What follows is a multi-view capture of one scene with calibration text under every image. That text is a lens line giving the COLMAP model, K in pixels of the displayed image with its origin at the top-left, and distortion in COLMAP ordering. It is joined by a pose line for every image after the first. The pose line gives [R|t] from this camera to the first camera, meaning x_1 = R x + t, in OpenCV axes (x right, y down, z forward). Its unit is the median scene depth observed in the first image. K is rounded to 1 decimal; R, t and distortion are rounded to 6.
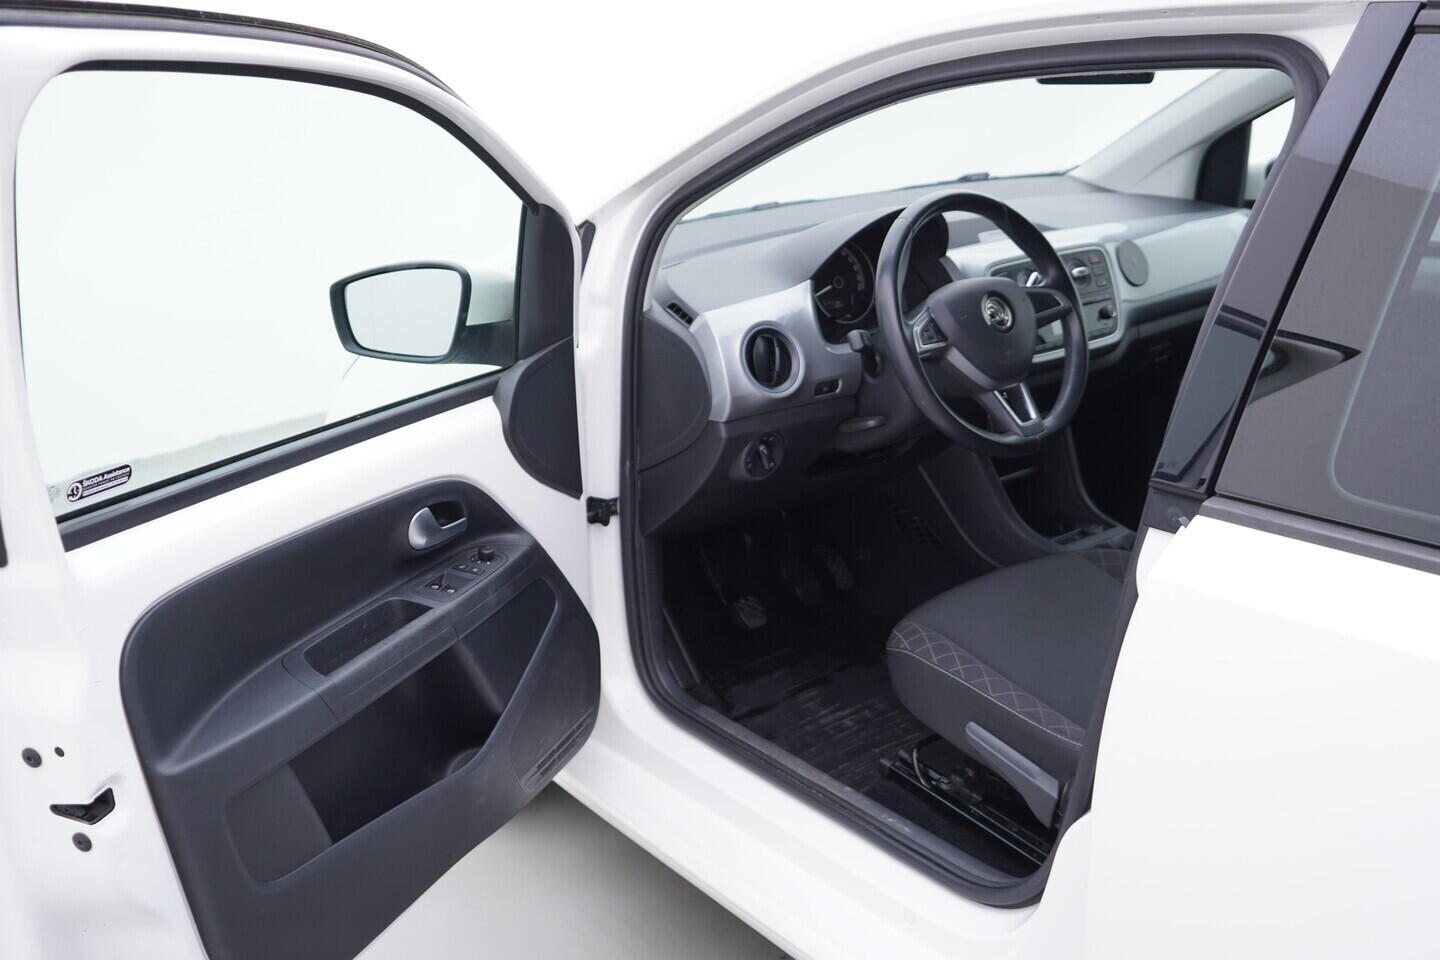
lens RADIAL K [[1491.6, 0, 720.0], [0, 1491.6, 480.0], [0, 0, 1]] dist [-0.001778, 0.008562]
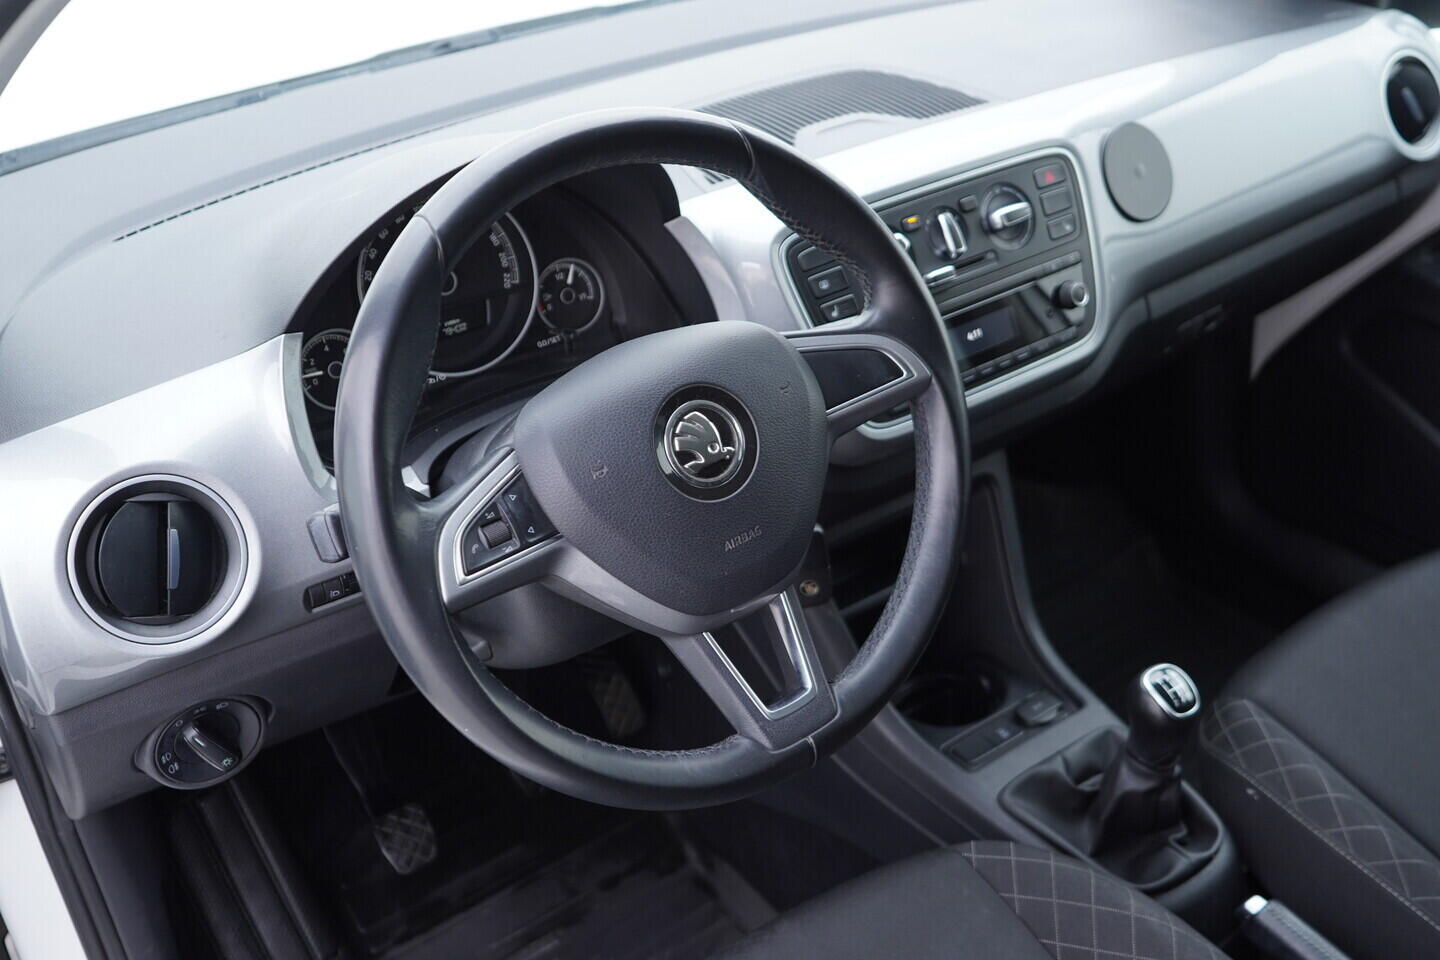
lens RADIAL K [[1491.6, 0, 720.0], [0, 1491.6, 480.0], [0, 0, 1]] dist [-0.001778, 0.008562]
pose [[0.996704, -0.008433, -0.080680, 0.223816], [0.024374, 0.979757, 0.198703, -0.181868], [0.077371, -0.200015, 0.976733, 0.620171]]
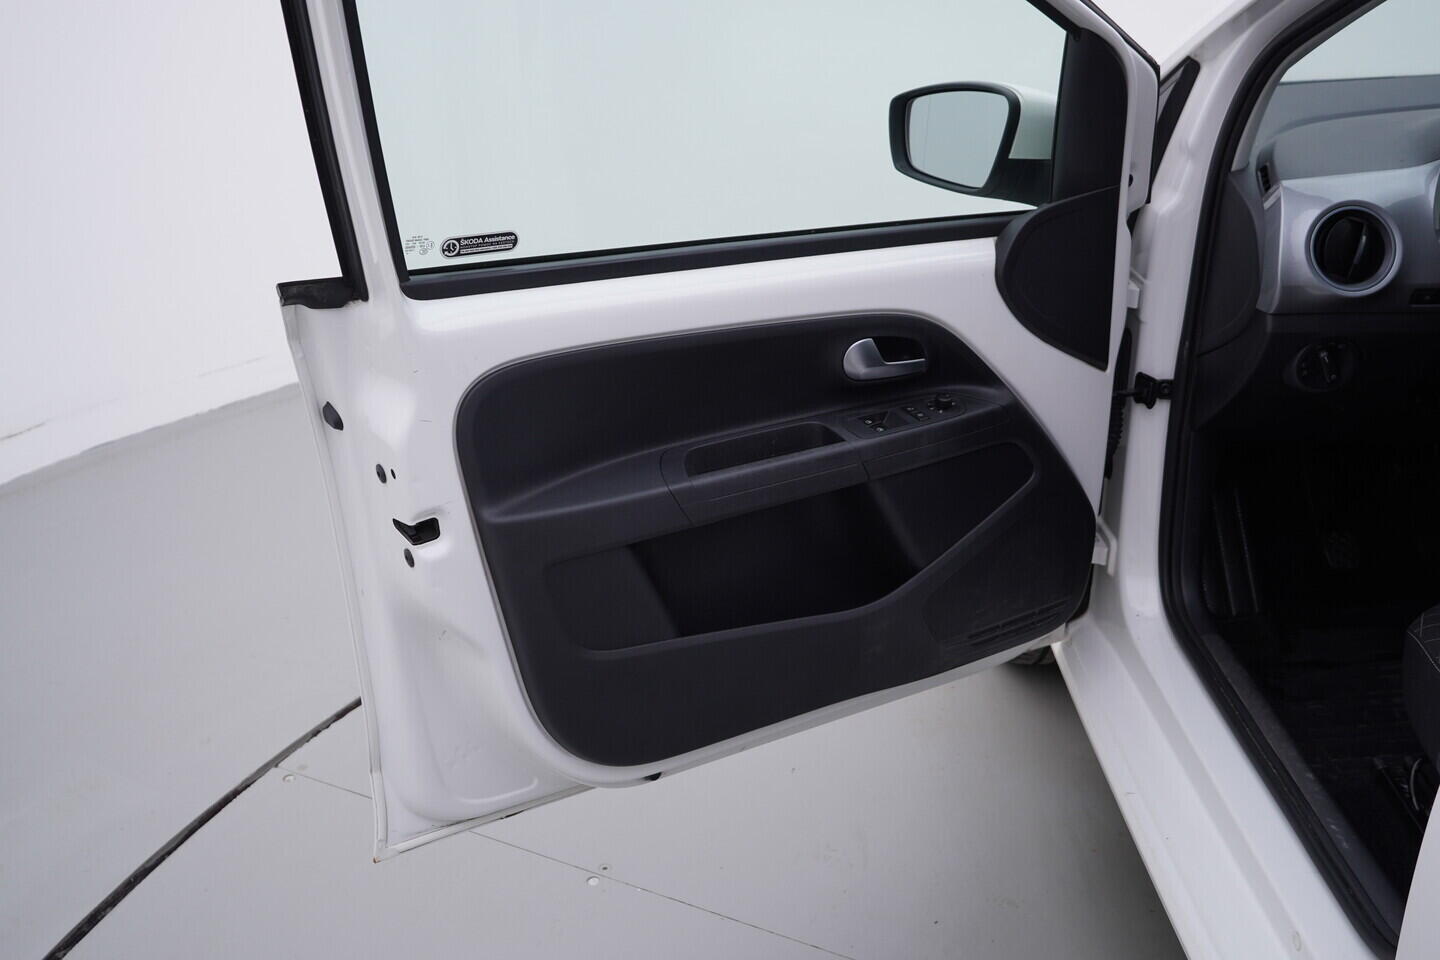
lens RADIAL K [[1491.6, 0, 720.0], [0, 1491.6, 480.0], [0, 0, 1]] dist [-0.001778, 0.008562]
pose [[0.804709, 0.243904, -0.541253, 0.230101], [-0.186080, 0.969390, 0.160179, -0.024984], [0.563753, -0.028181, 0.825462, 0.130624]]
